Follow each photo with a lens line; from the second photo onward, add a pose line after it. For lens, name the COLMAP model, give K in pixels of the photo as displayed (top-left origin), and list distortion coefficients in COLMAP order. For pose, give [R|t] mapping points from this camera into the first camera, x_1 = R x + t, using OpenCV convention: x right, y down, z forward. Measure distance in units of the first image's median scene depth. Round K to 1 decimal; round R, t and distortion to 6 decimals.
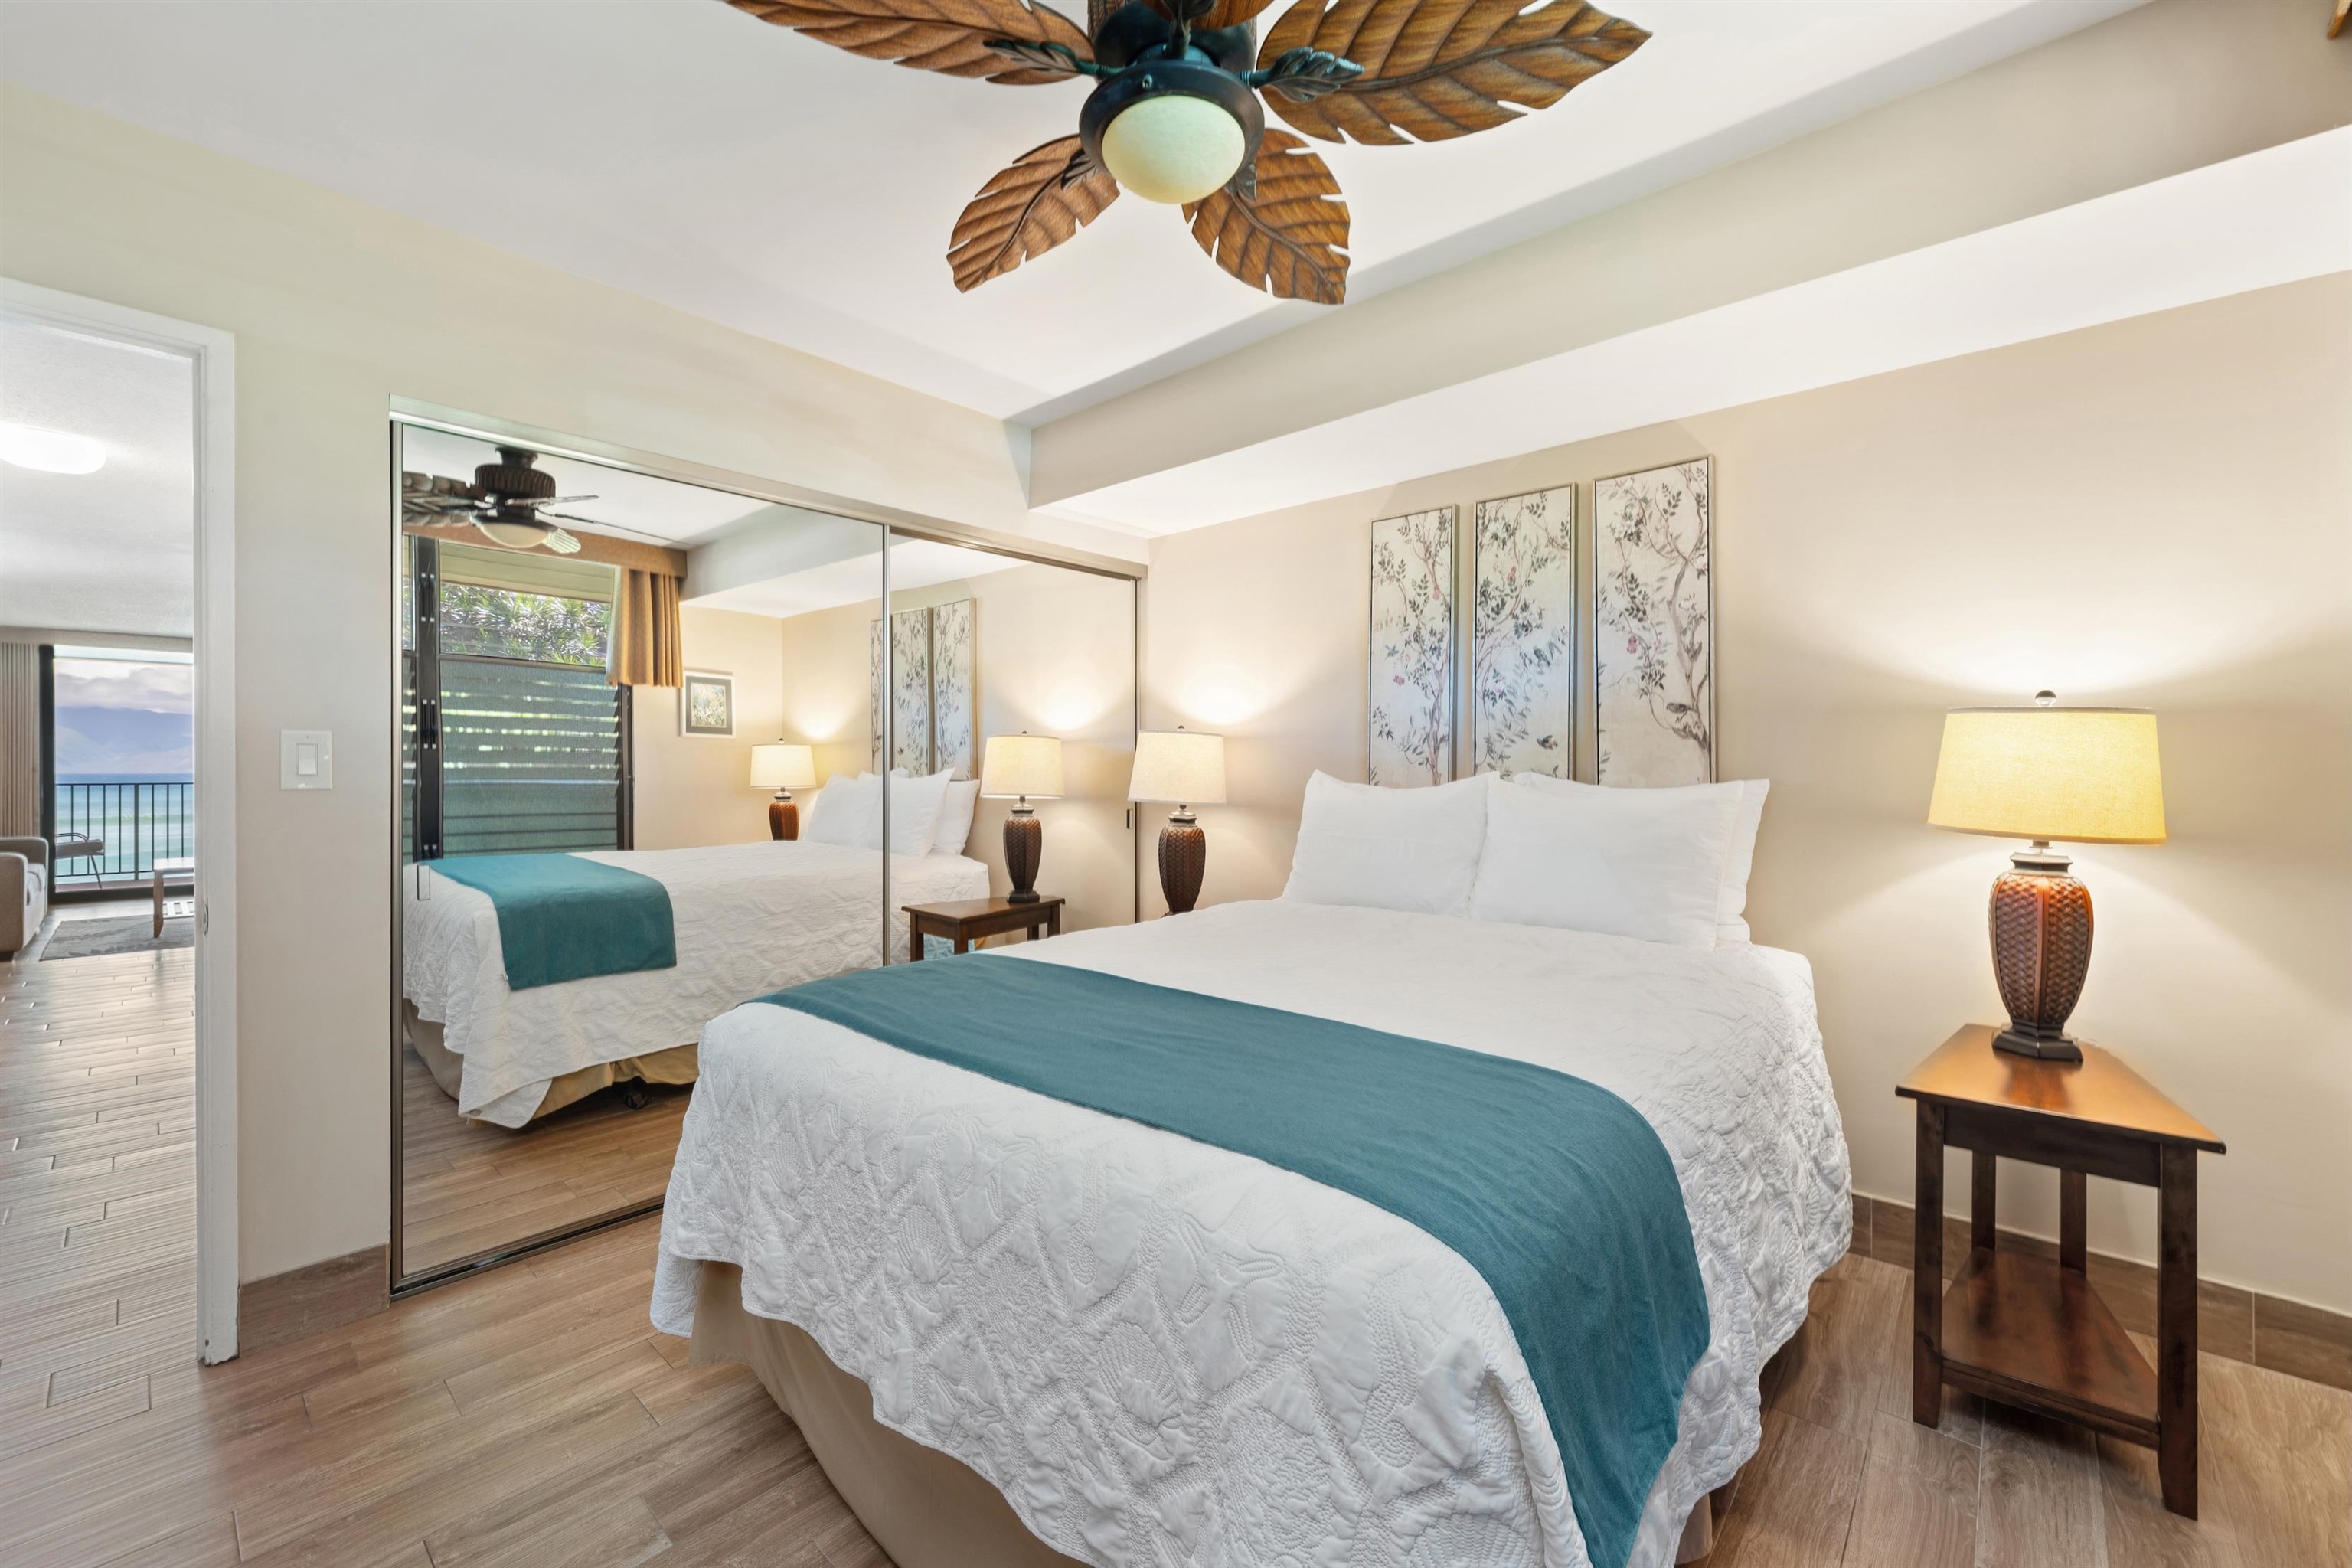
lens RADIAL K [[957.1, 0, 1170.6], [0, 957.1, 767.5], [0, 0, 1]] dist [0.000821, 0.000303]
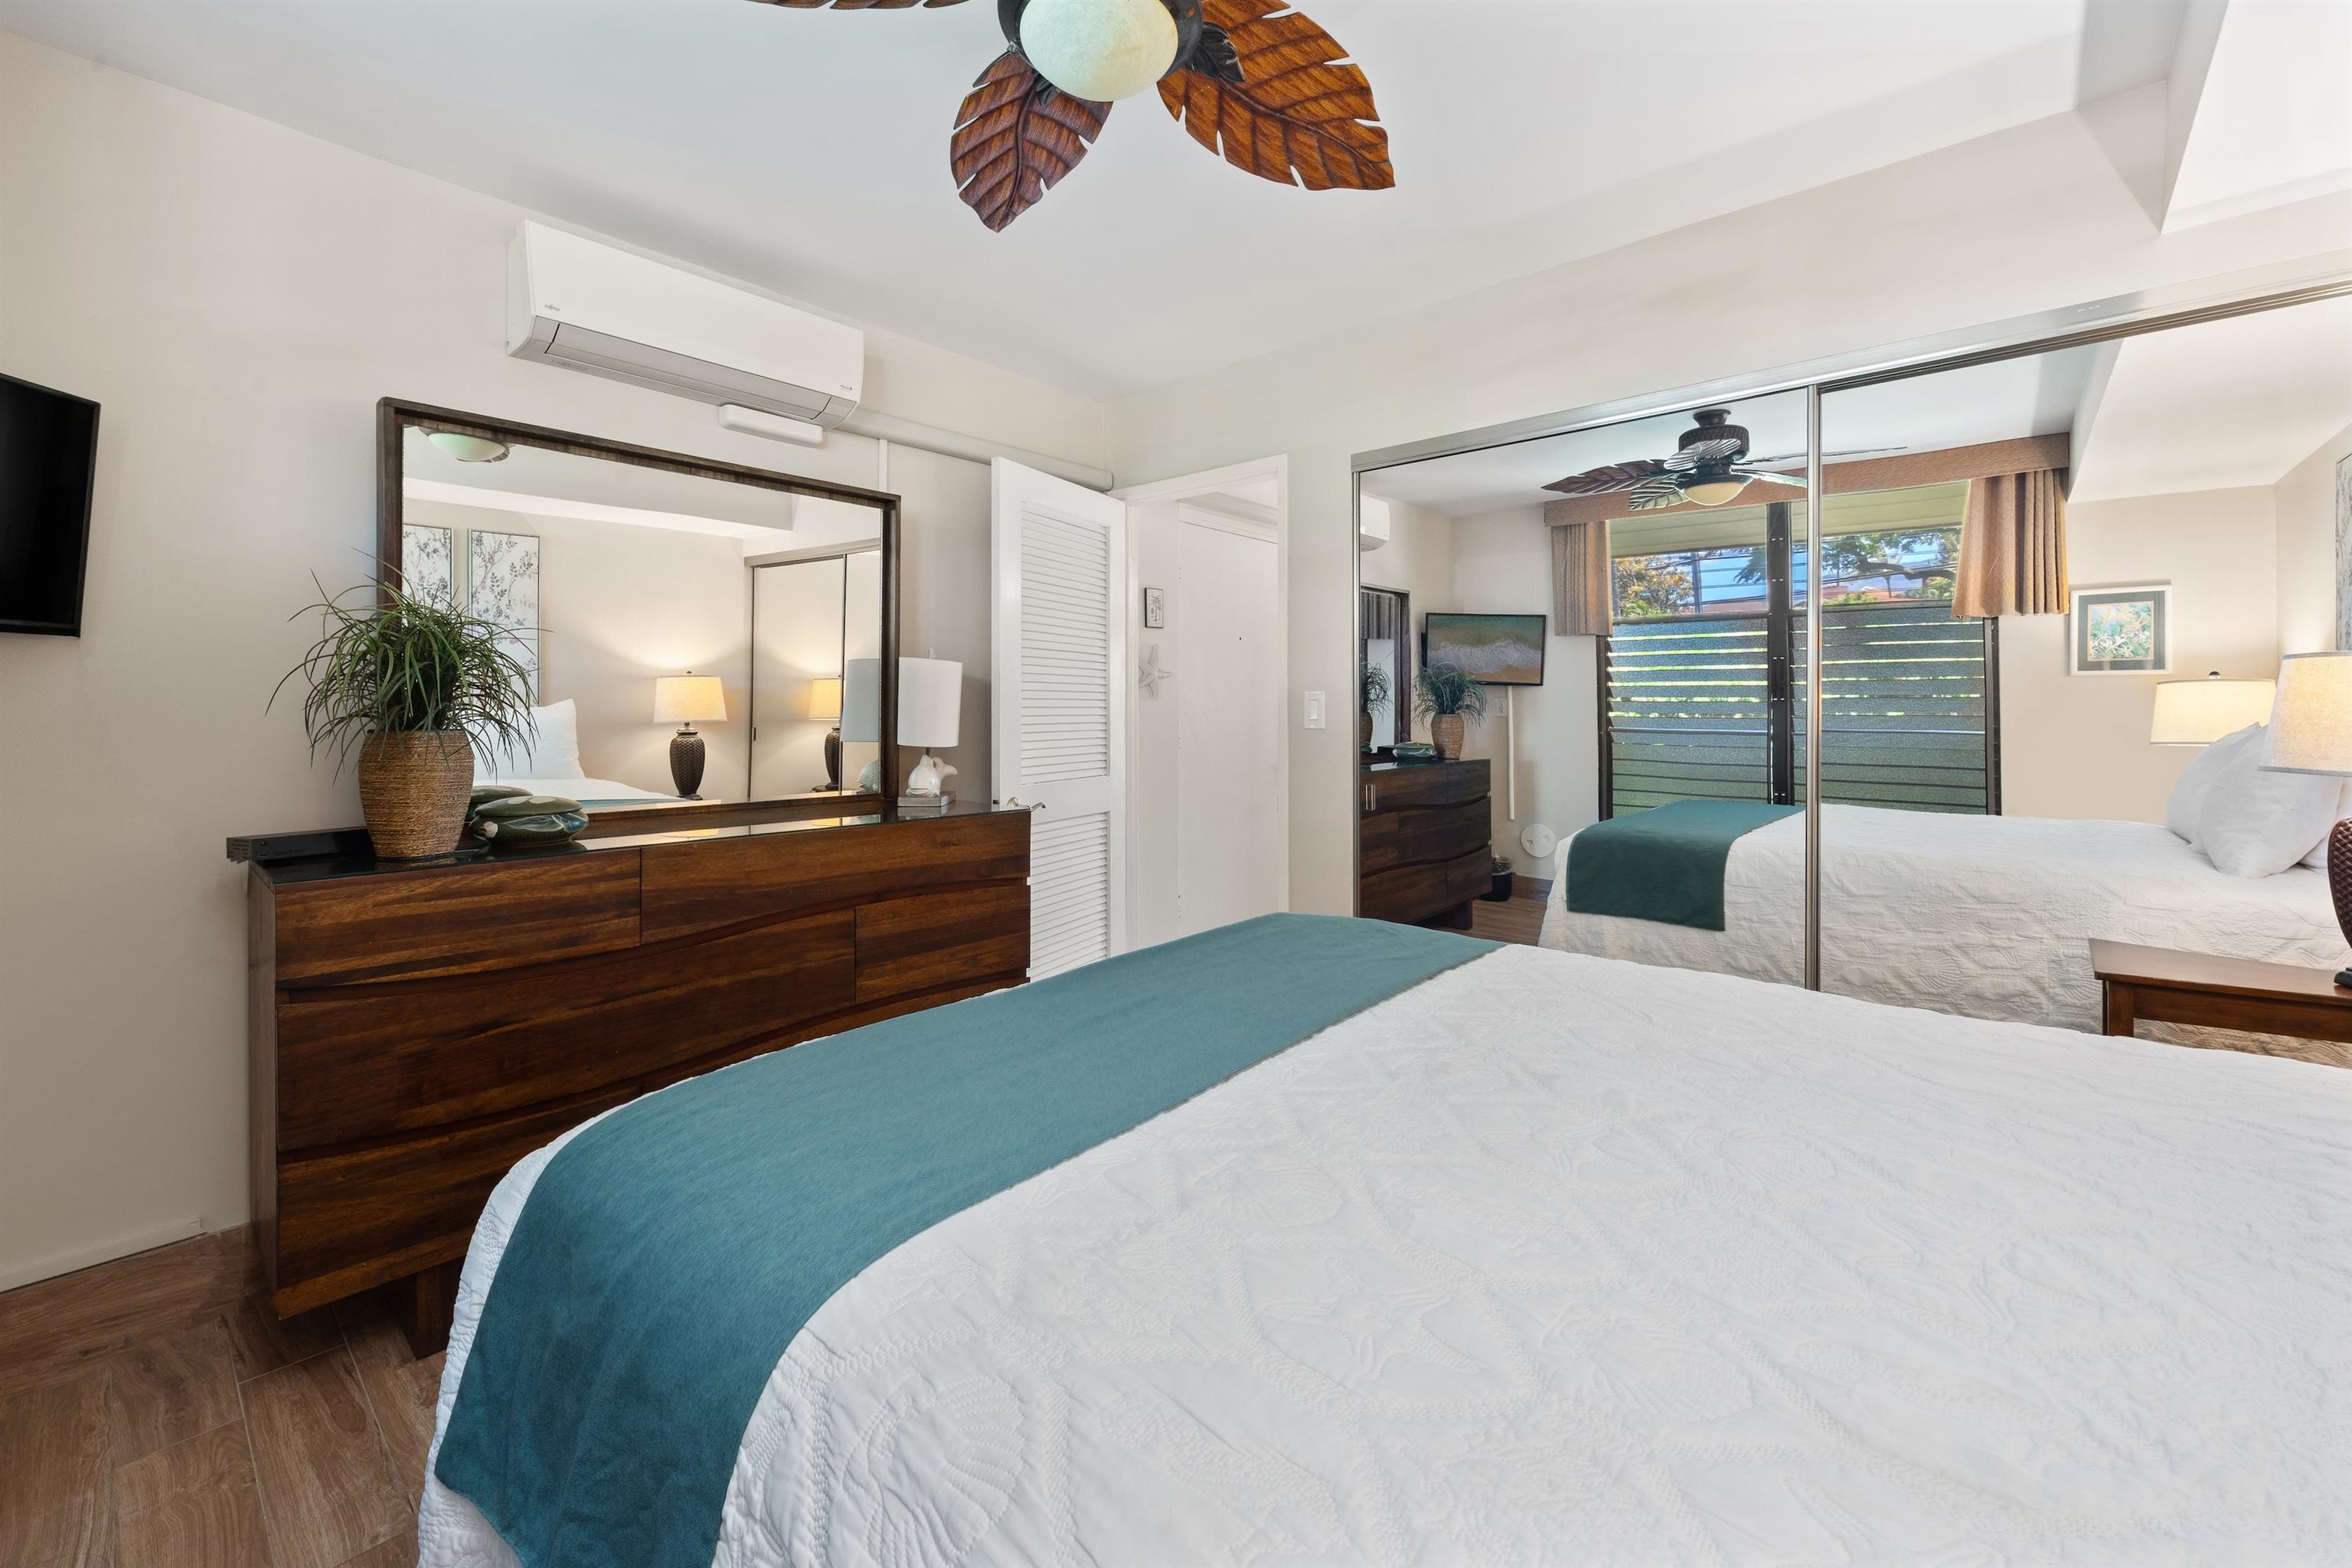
lens RADIAL K [[957.1, 0, 1166.5], [0, 957.1, 730.7], [0, 0, 1]] dist [0.000821, 0.000303]
pose [[0.021697, 0.005042, -0.999752, 0.554991], [0.001048, 0.999987, 0.005066, 0.015268], [0.999764, -0.001158, 0.021691, 0.608908]]
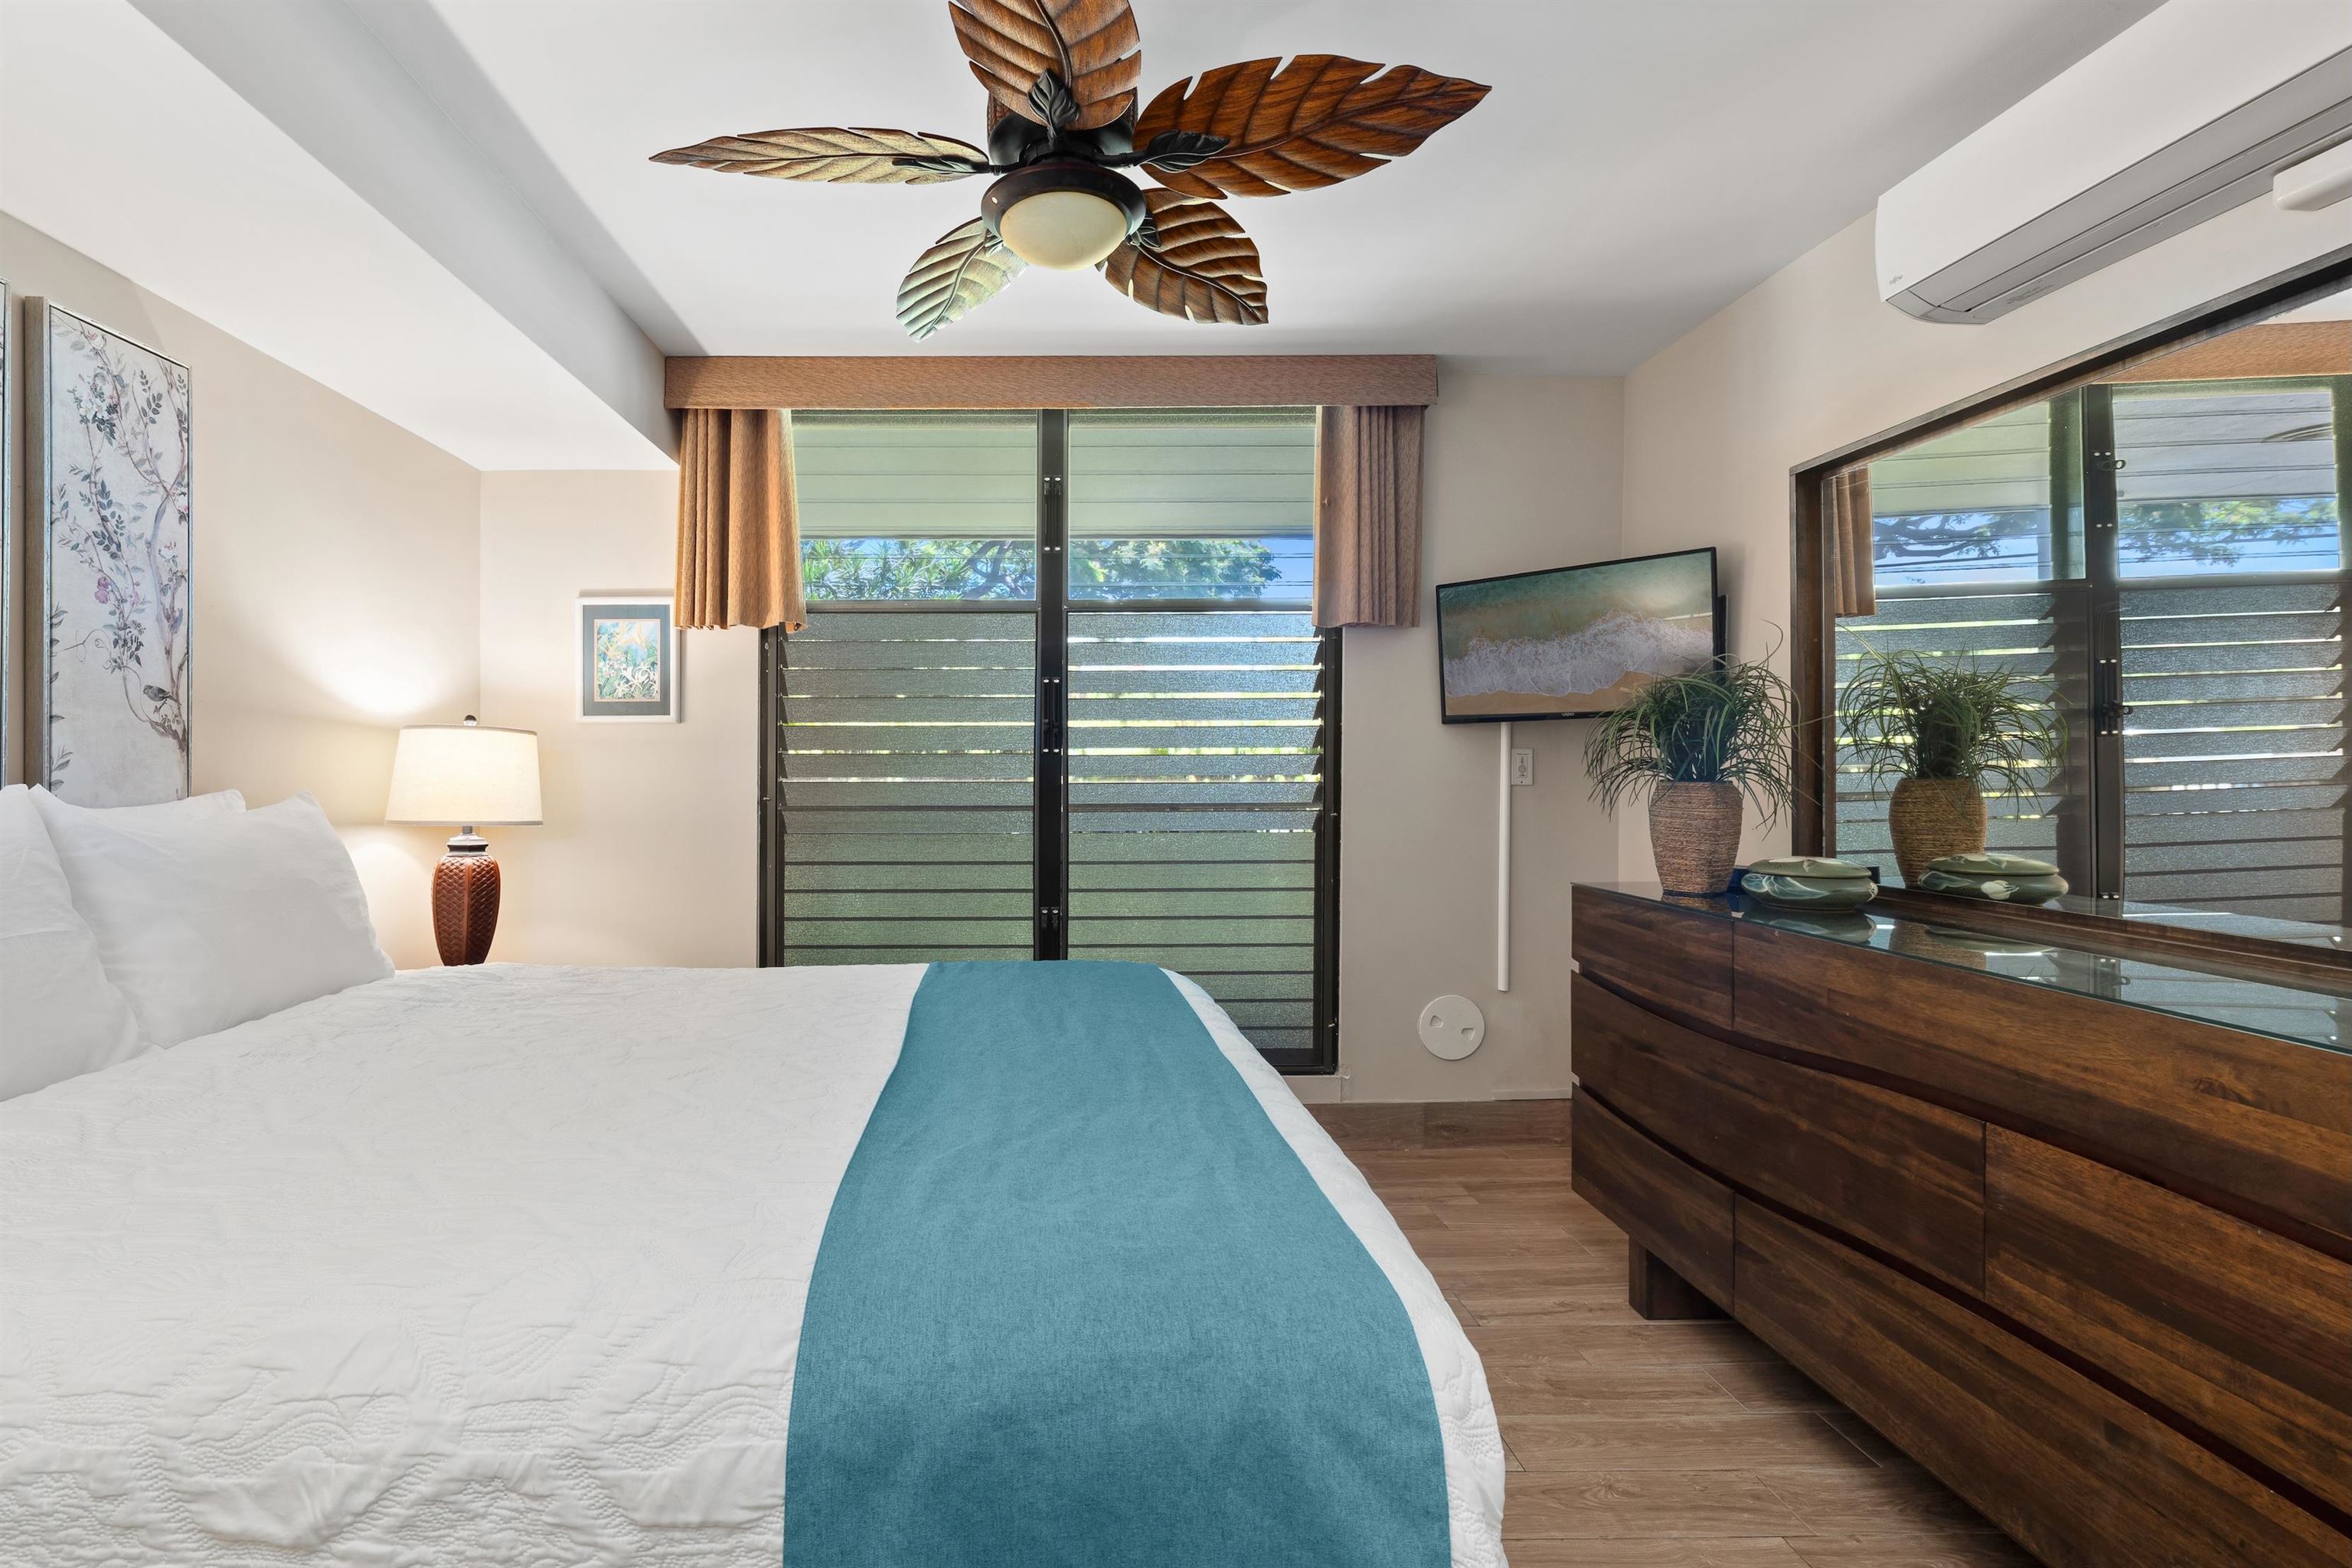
lens RADIAL K [[957.1, 0, 1176.1], [0, 957.1, 761.2], [0, 0, 1]] dist [0.000821, 0.000303]
pose [[-0.767012, 0.009667, 0.641560, -0.506730], [0.006934, 0.999953, -0.006778, -0.001319], [-0.641596, -0.000750, -0.767043, 1.040666]]
